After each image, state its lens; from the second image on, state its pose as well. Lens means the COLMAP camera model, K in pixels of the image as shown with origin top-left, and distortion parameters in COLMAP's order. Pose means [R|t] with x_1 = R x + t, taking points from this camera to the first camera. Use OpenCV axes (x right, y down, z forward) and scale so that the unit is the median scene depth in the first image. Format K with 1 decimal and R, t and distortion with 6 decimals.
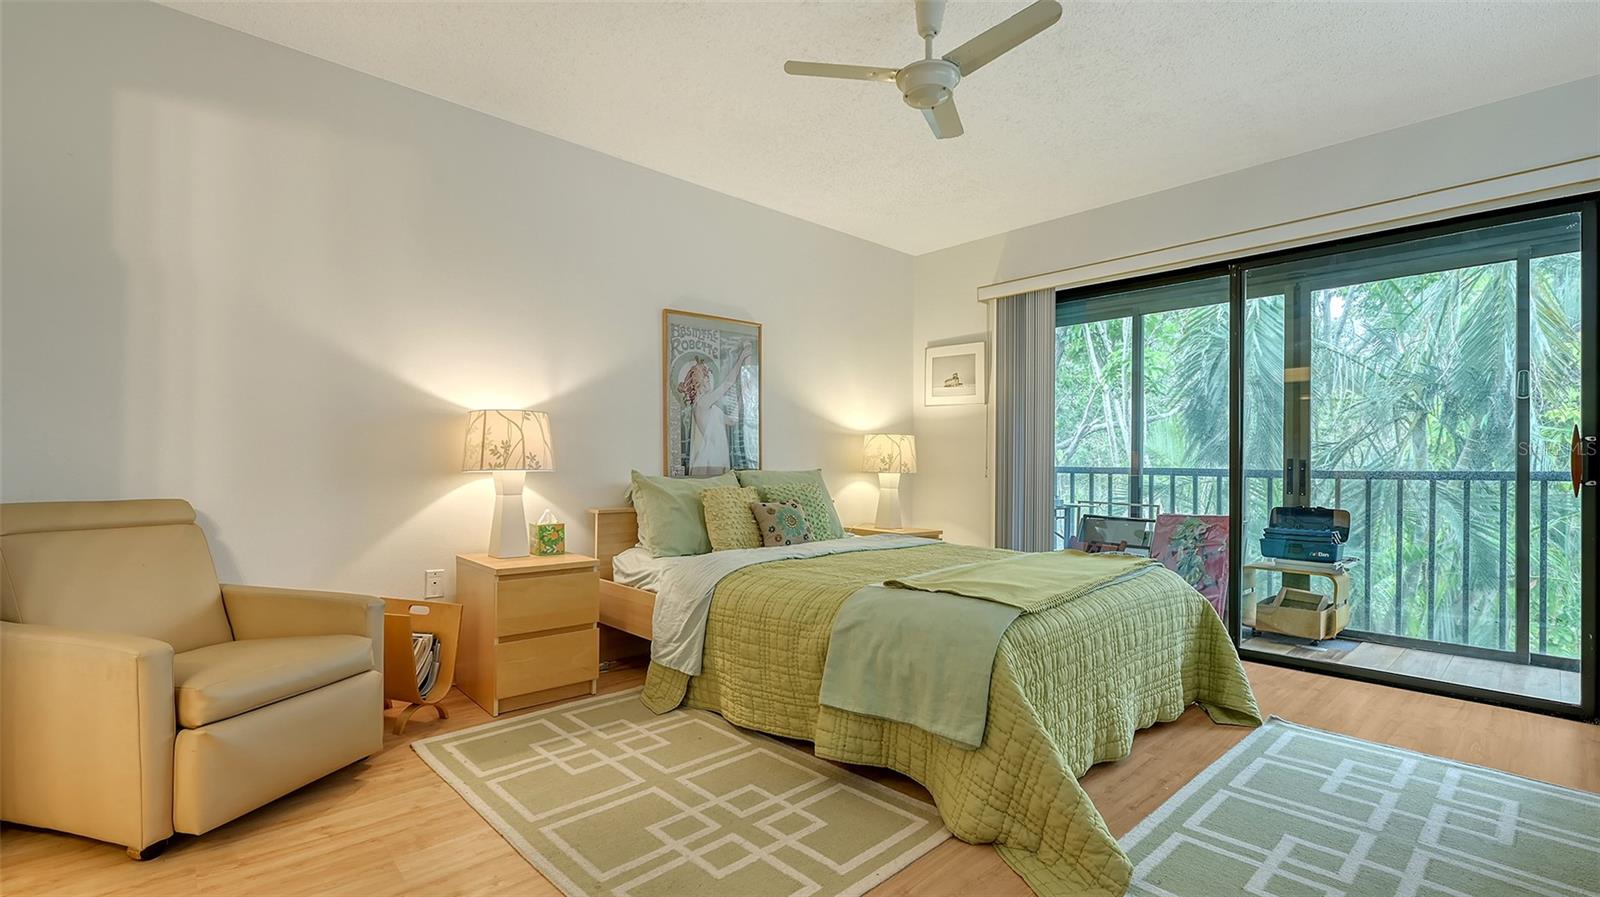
lens RADIAL K [[700.9, 0, 799.4], [0, 700.9, 454.7], [0, 0, 1]] dist [-0.000929, -0.000162]
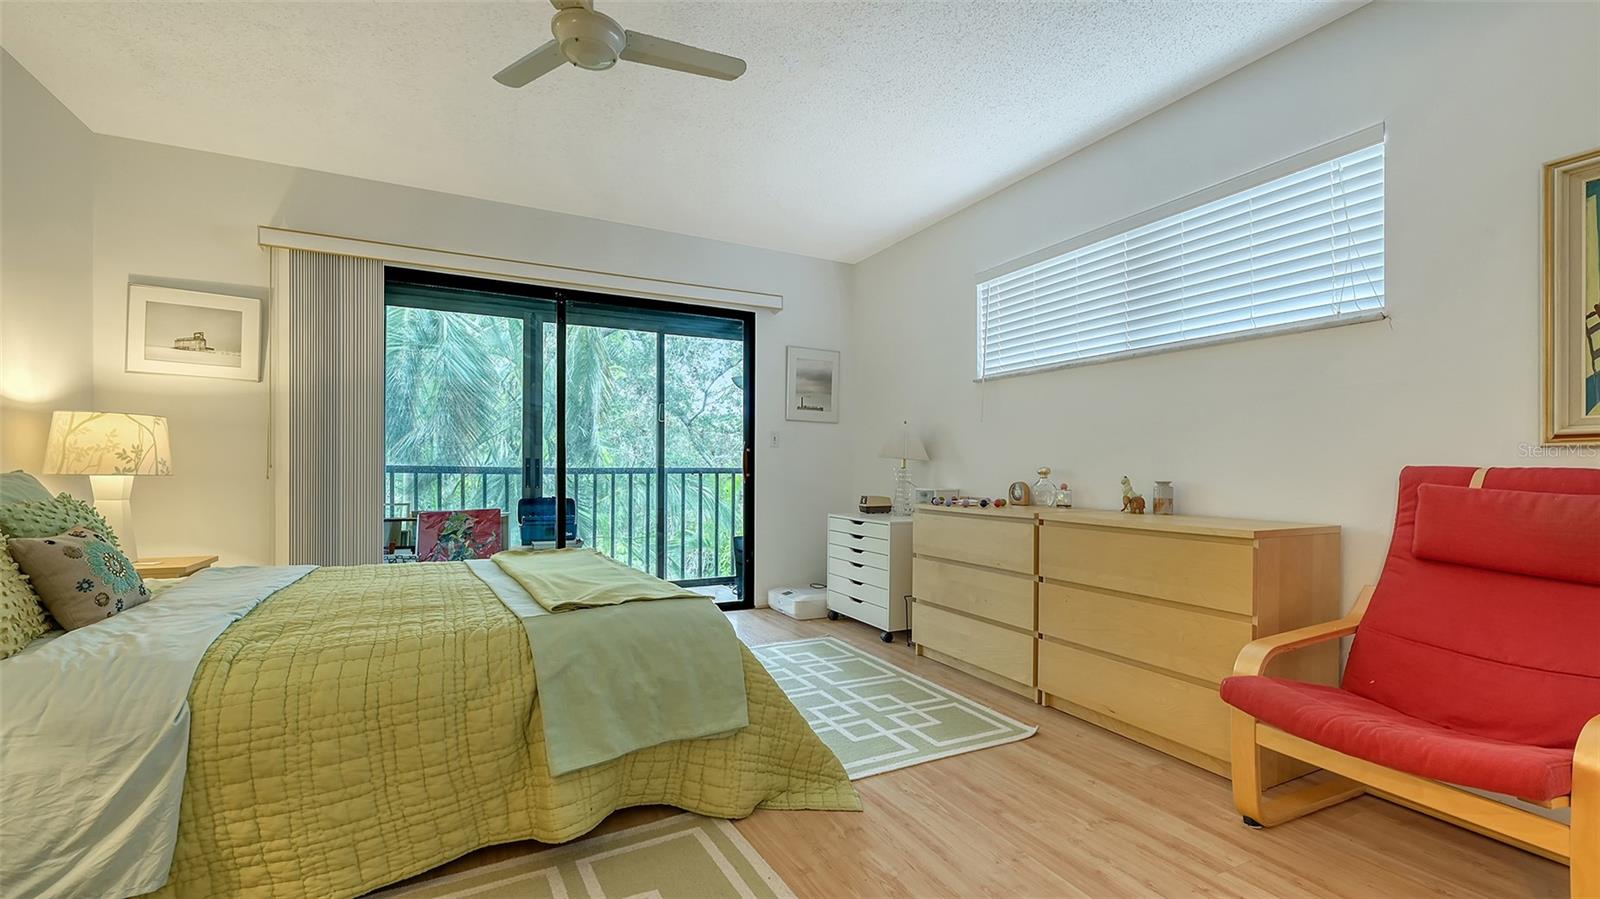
lens RADIAL K [[670.9, 0, 803.4], [0, 670.9, 458.9], [0, 0, 1]] dist [-0.005139, -0.000558]
pose [[0.259117, 0.005340, 0.965831, -0.471502], [-0.018727, 0.999825, -0.000504, 0.000152], [-0.965664, -0.017957, 0.259171, 0.420091]]
